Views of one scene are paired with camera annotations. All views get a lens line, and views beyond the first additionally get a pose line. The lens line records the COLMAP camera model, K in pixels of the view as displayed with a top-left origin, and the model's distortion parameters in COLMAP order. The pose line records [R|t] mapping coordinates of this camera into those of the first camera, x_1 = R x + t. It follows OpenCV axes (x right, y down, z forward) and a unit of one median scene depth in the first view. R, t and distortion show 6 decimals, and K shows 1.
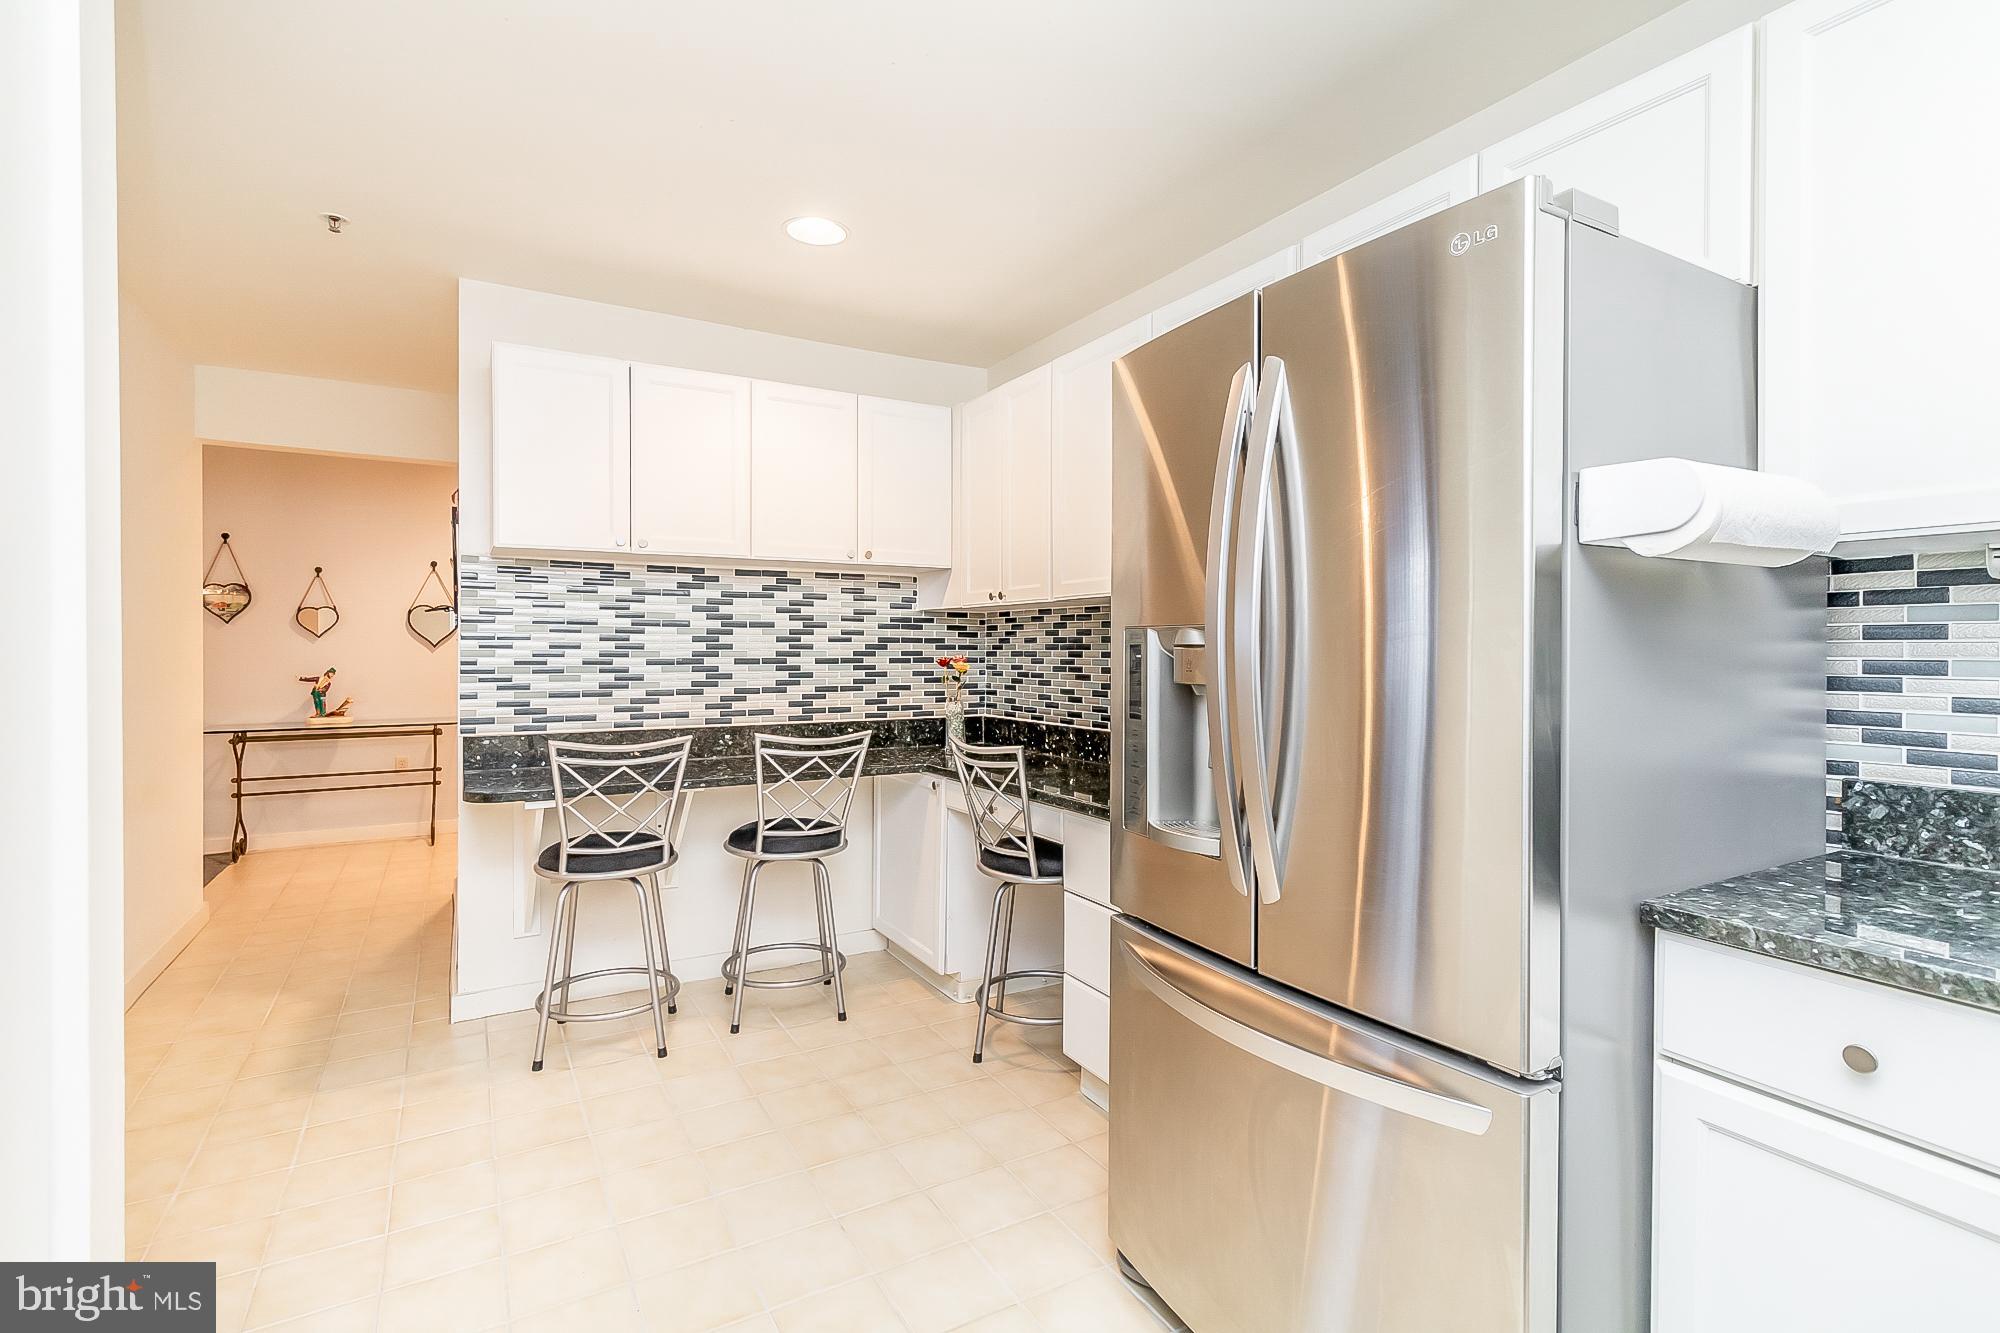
lens RADIAL K [[934.6, 0, 992.9], [0, 934.6, 655.1], [0, 0, 1]] dist [0.003349, 0.000004]
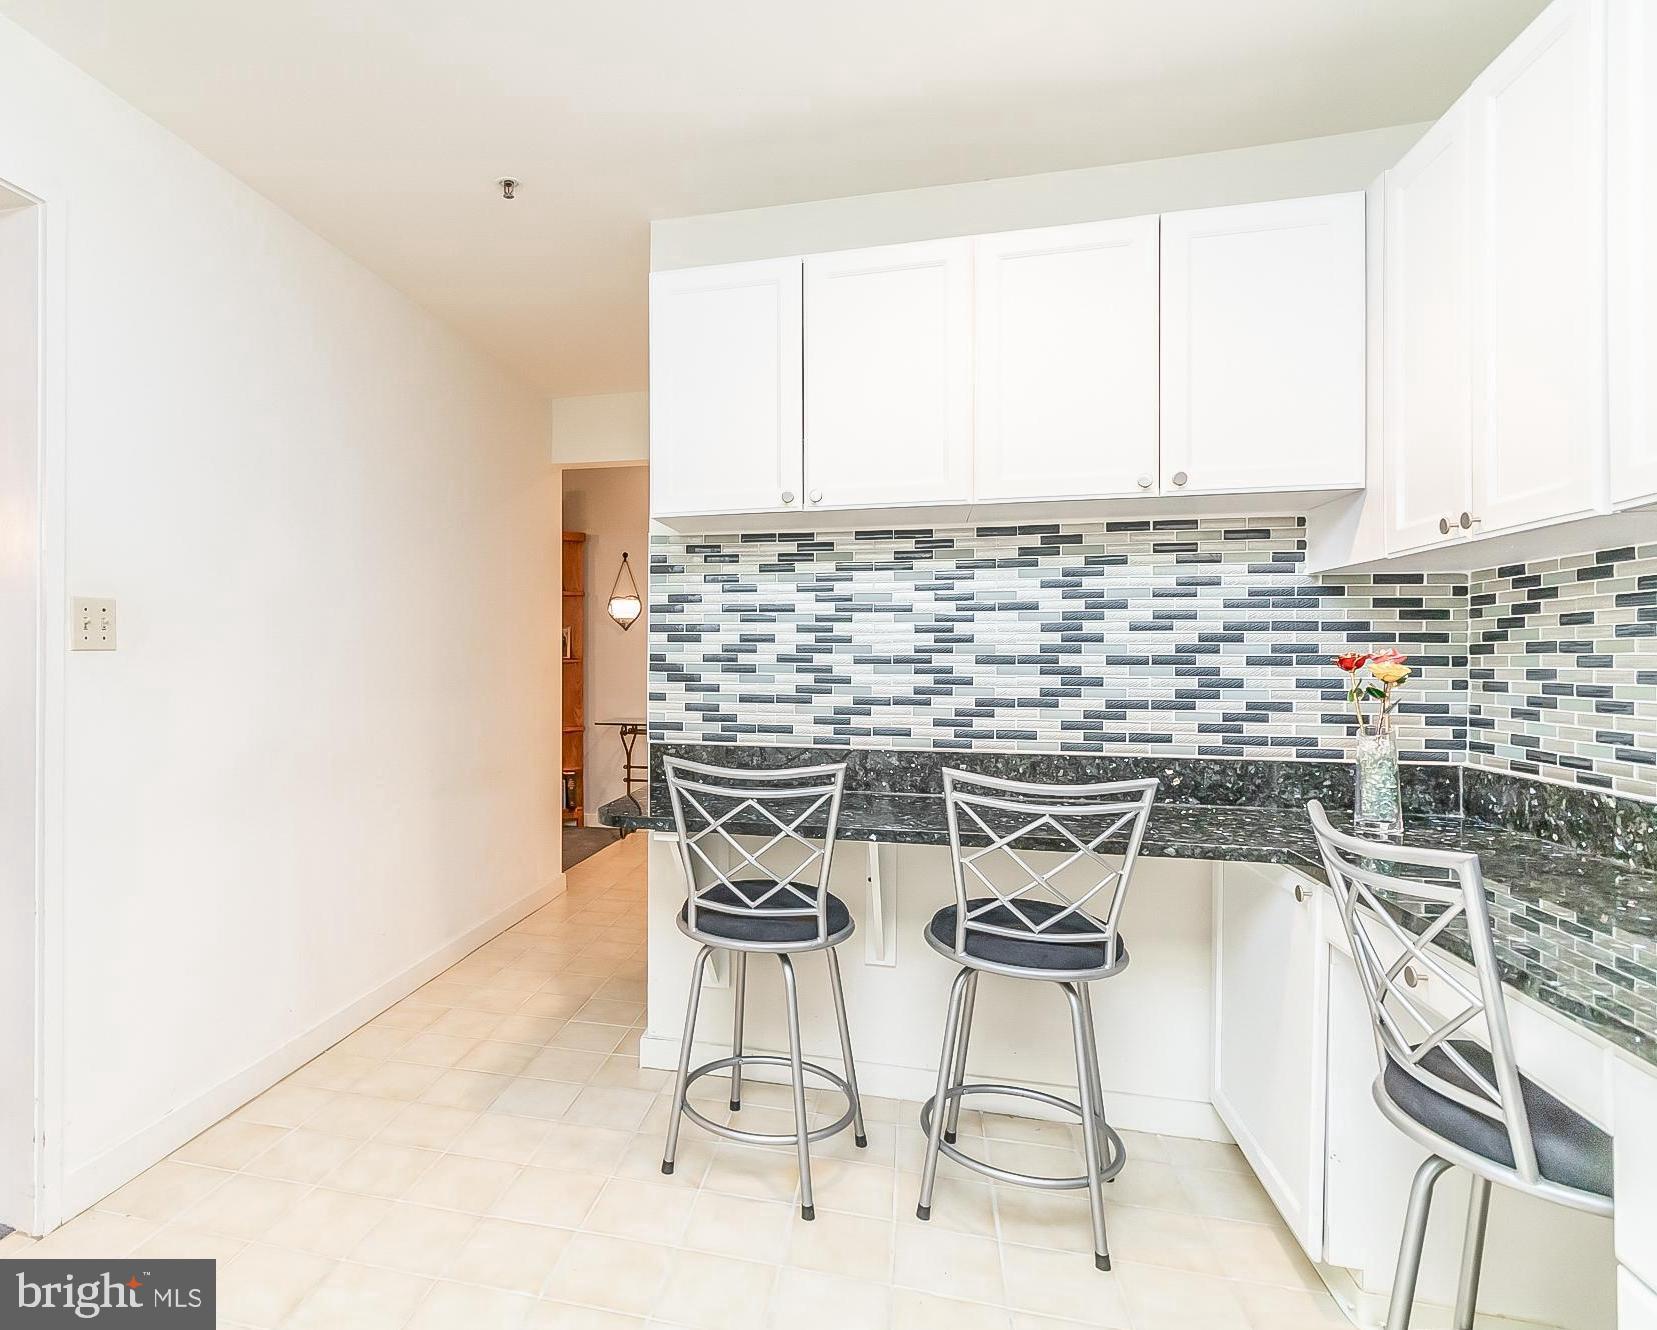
lens RADIAL K [[820.0, 0, 828.6], [0, 820.0, 663.9], [0, 0, 1]] dist [0.002961, -0.001522]
pose [[0.702877, -0.000627, -0.711311, 0.082433], [-0.006834, 0.999948, -0.007635, 0.015511], [0.711278, 0.010227, 0.702836, 0.495620]]
